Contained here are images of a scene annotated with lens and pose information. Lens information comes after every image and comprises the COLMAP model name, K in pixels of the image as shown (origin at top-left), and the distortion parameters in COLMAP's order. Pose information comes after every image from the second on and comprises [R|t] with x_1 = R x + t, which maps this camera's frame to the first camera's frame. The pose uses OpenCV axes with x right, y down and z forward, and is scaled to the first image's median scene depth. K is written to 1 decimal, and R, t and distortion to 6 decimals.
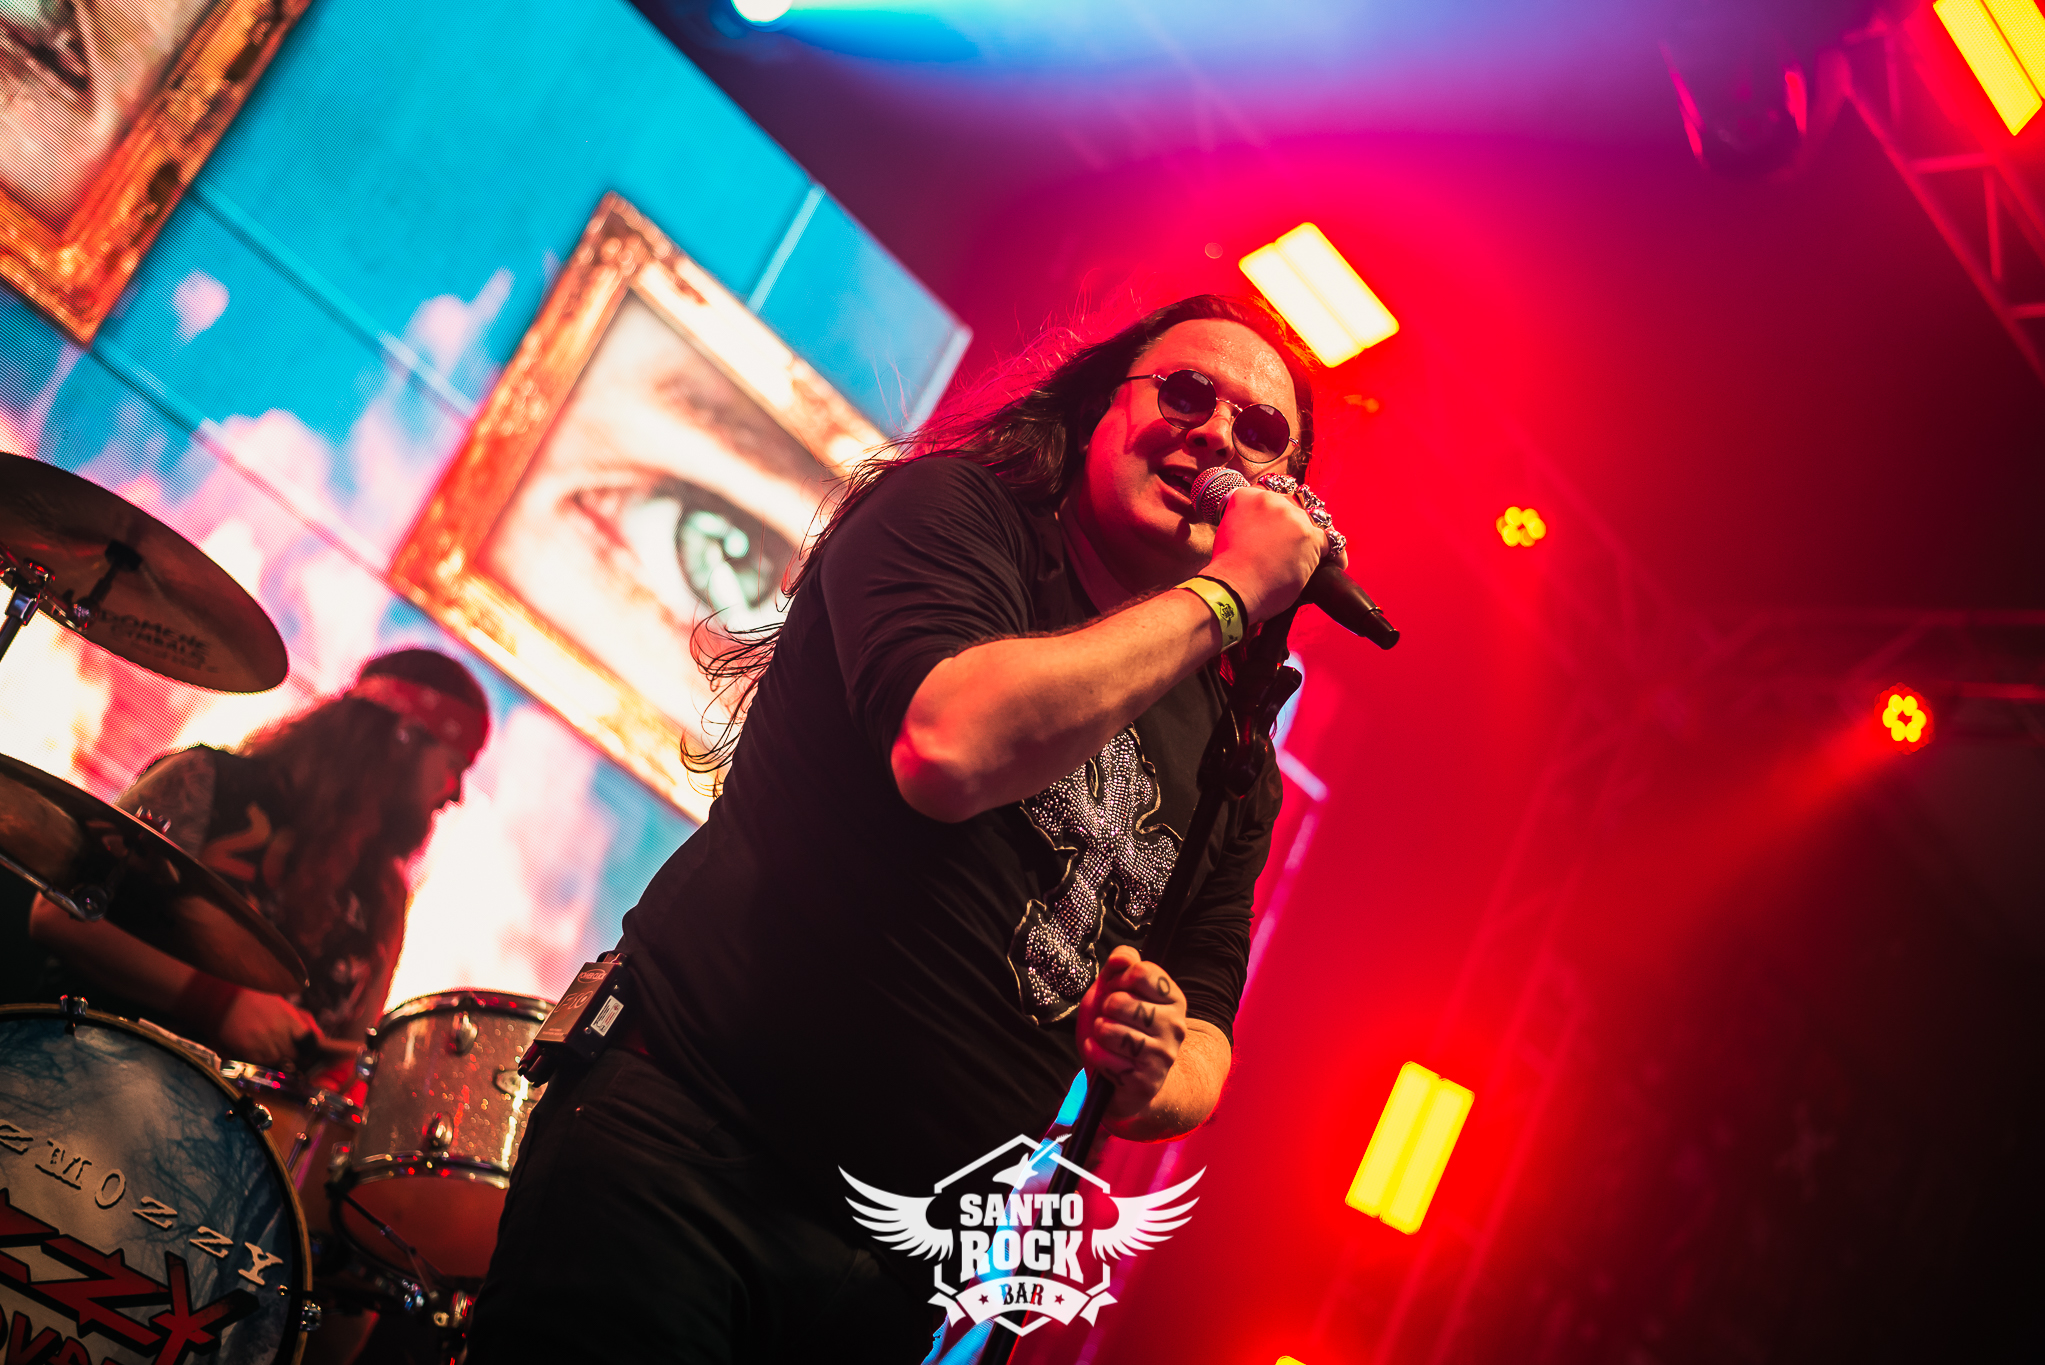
lens RADIAL K [[2961.9, 0, 1015.7], [0, 2961.9, 691.8], [0, 0, 1]] dist [-0.130352, 0.000000]
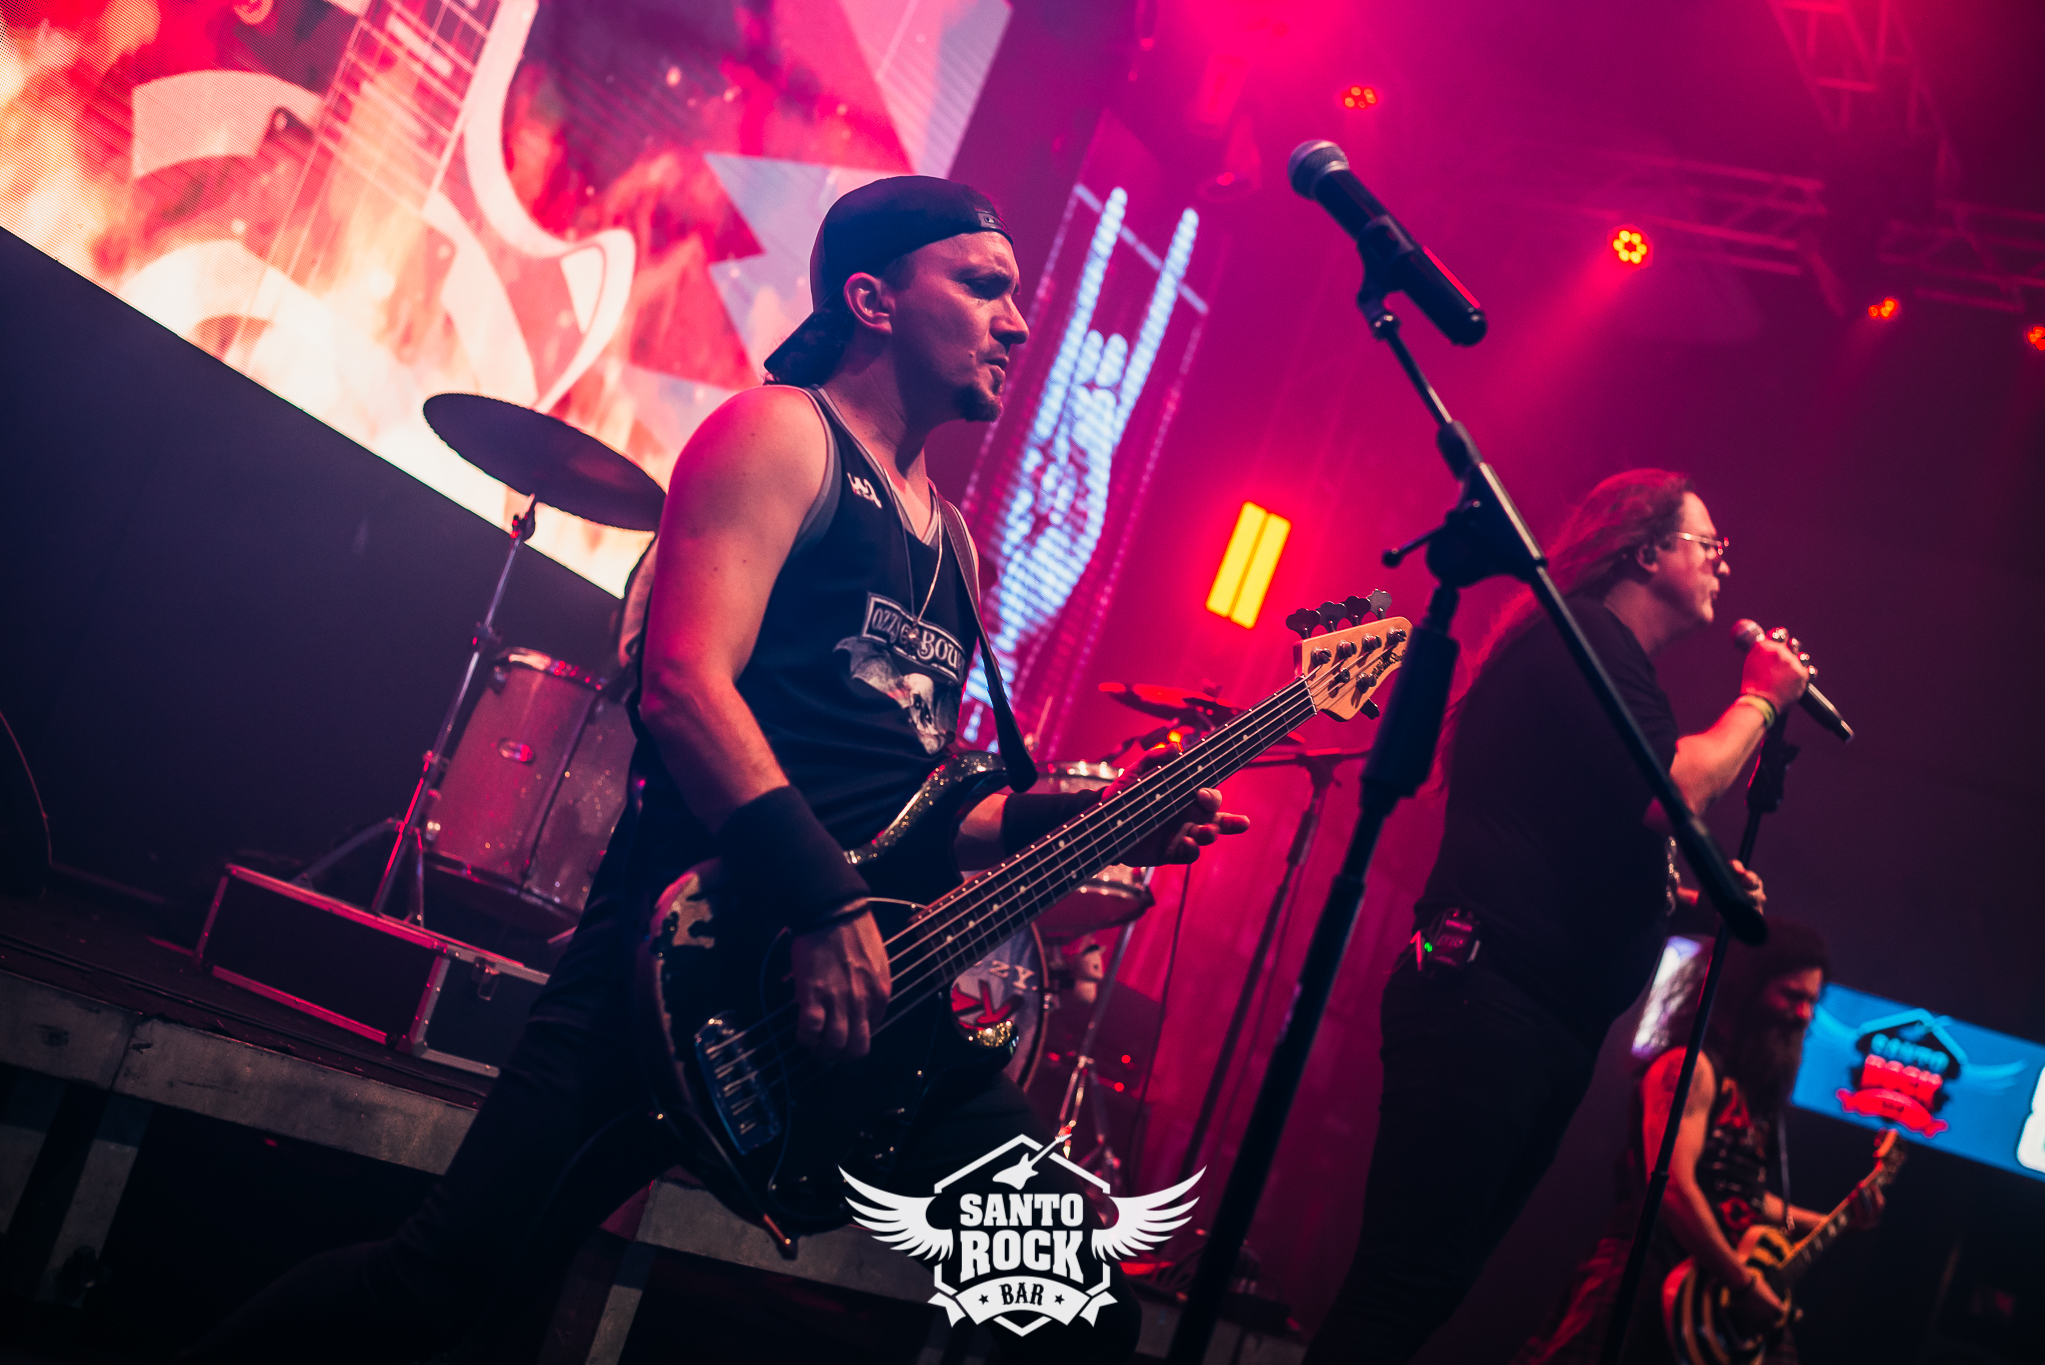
lens RADIAL K [[2961.9, 0, 1017.3], [0, 2961.9, 671.7], [0, 0, 1]] dist [-0.130352, 0.000000]
pose [[0.970496, -0.050677, 0.235732, -0.644492], [-0.027028, 0.948638, 0.315208, -0.491985], [-0.239598, -0.312279, 0.919279, -0.478527]]
